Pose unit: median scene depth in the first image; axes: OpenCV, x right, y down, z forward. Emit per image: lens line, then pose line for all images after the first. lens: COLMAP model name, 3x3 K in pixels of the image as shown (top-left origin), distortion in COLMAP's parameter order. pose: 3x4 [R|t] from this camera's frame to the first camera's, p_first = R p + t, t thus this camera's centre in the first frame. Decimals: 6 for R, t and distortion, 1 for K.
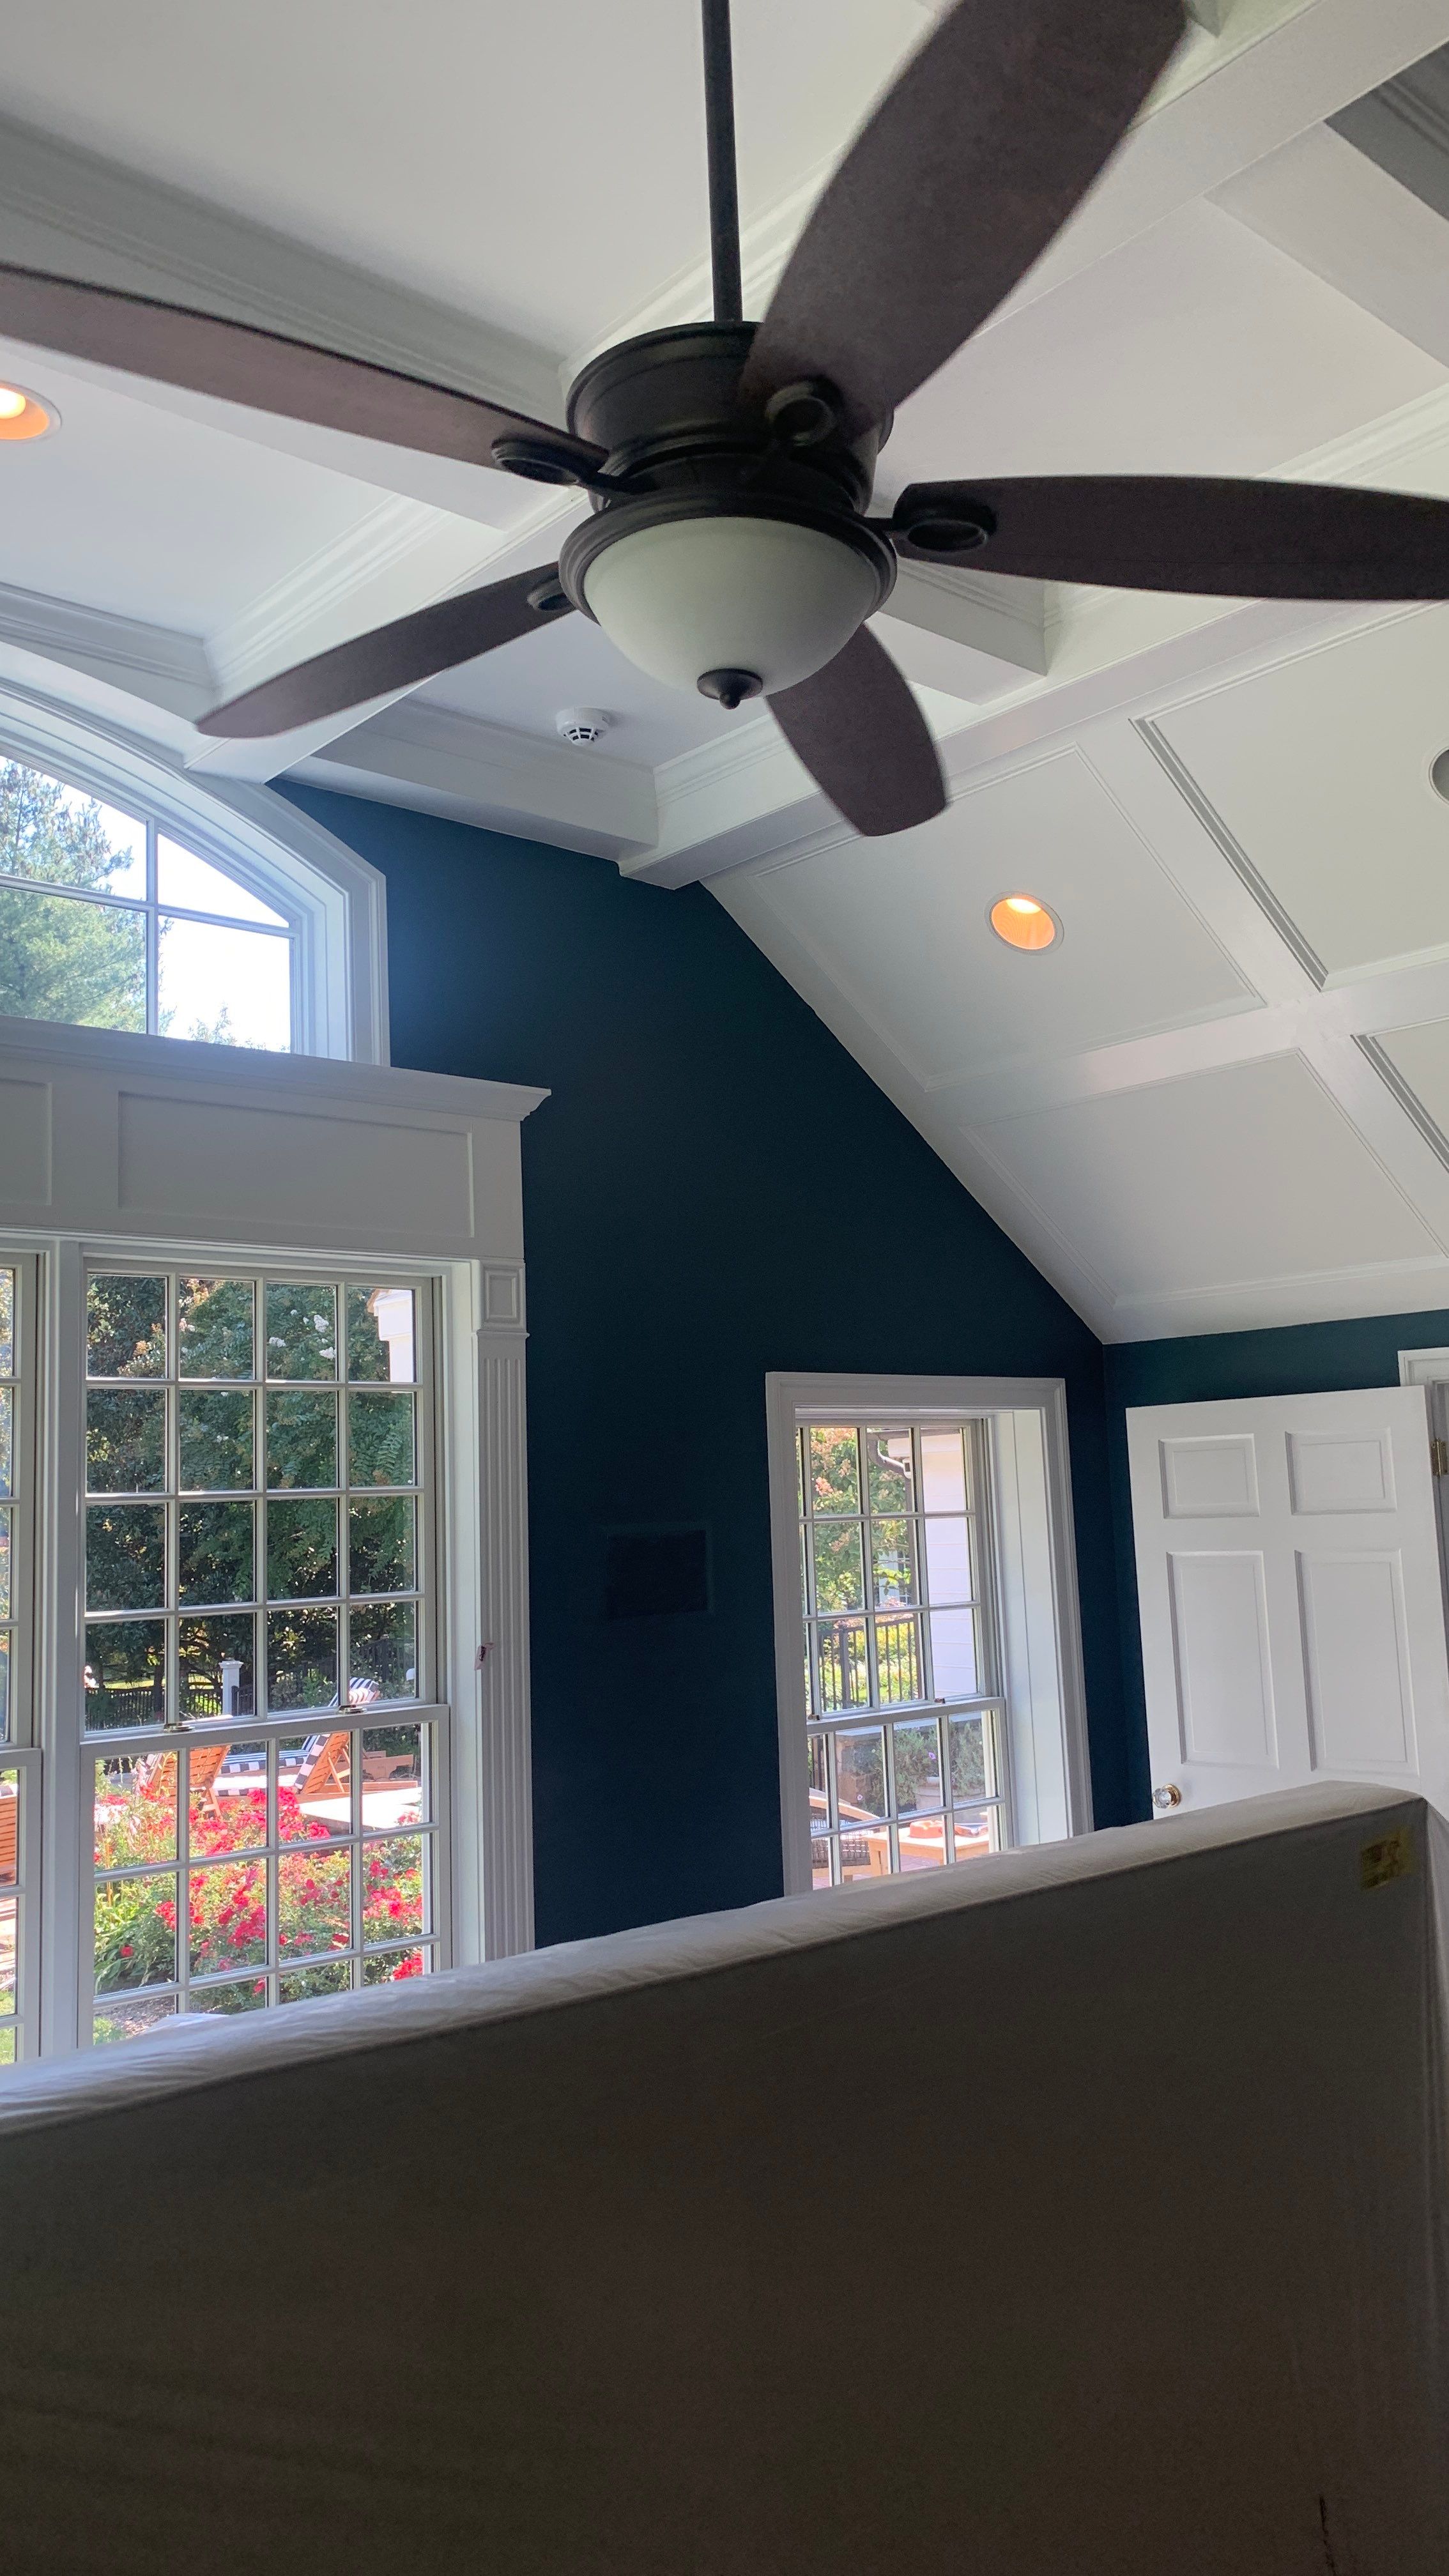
lens RADIAL K [[2002.5, 0, 768.2], [0, 2002.5, 1284.5], [0, 0, 1]] dist [0.123014, 0.000077]
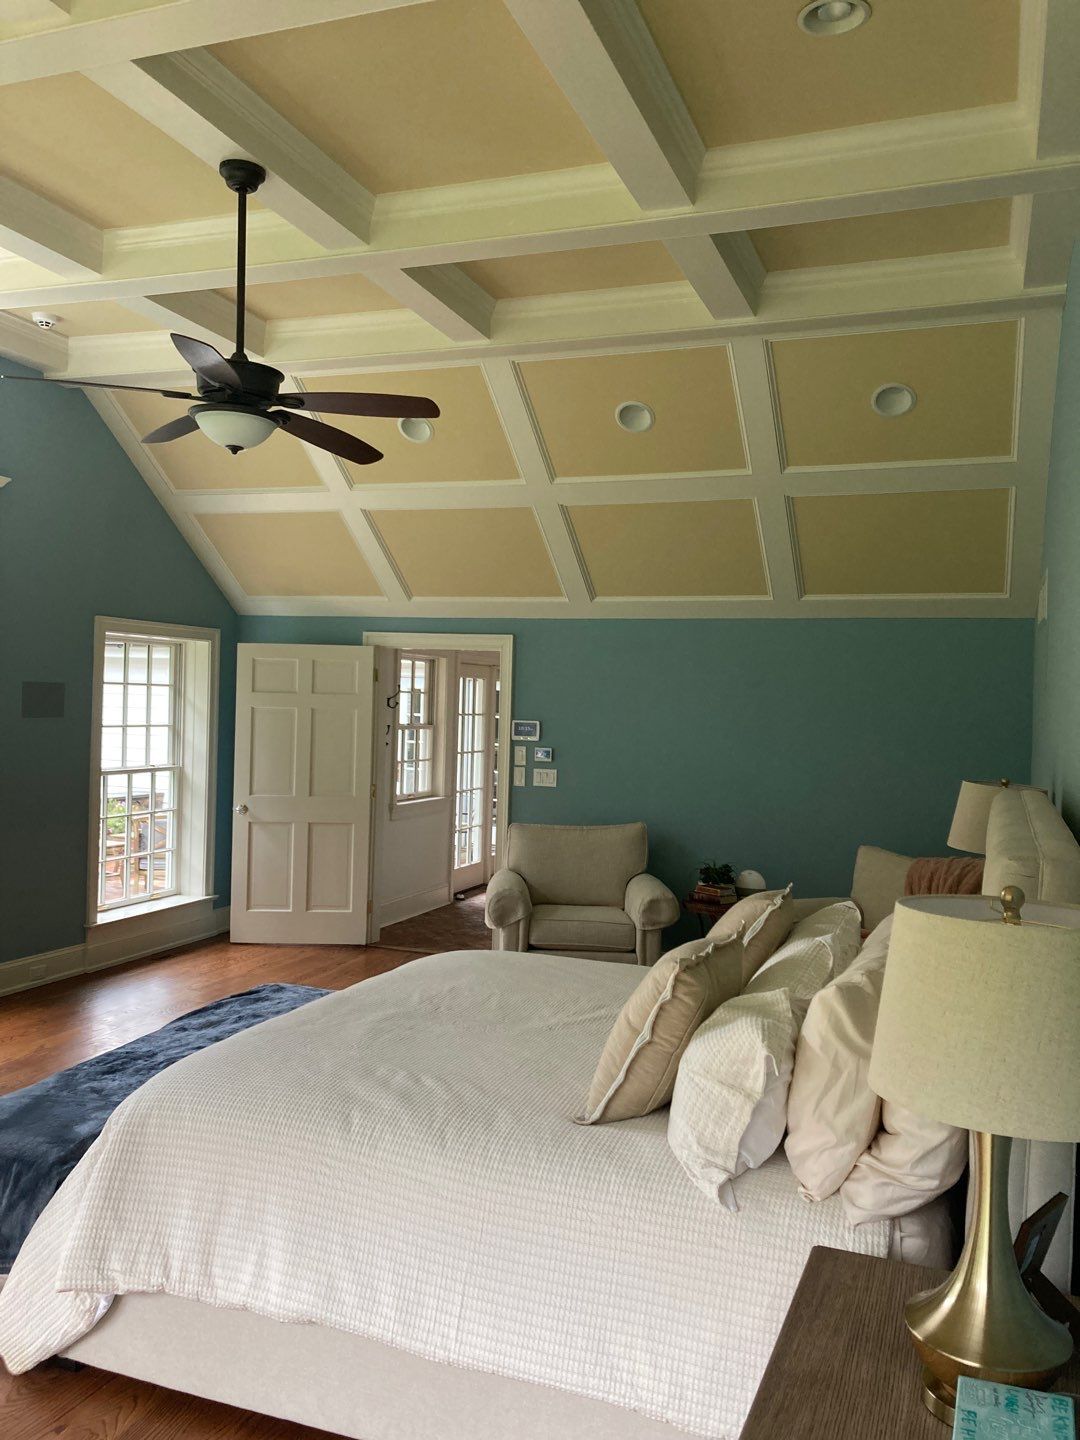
lens RADIAL K [[1177.0, 0, 540.0], [0, 1177.0, 720.0], [0, 0, 1]] dist [0.024002, 0.001899]
pose [[0.878166, 0.052837, 0.475430, -0.167487], [-0.112824, 0.988719, 0.098515, -0.024629], [-0.464861, -0.140153, 0.874220, -0.361782]]
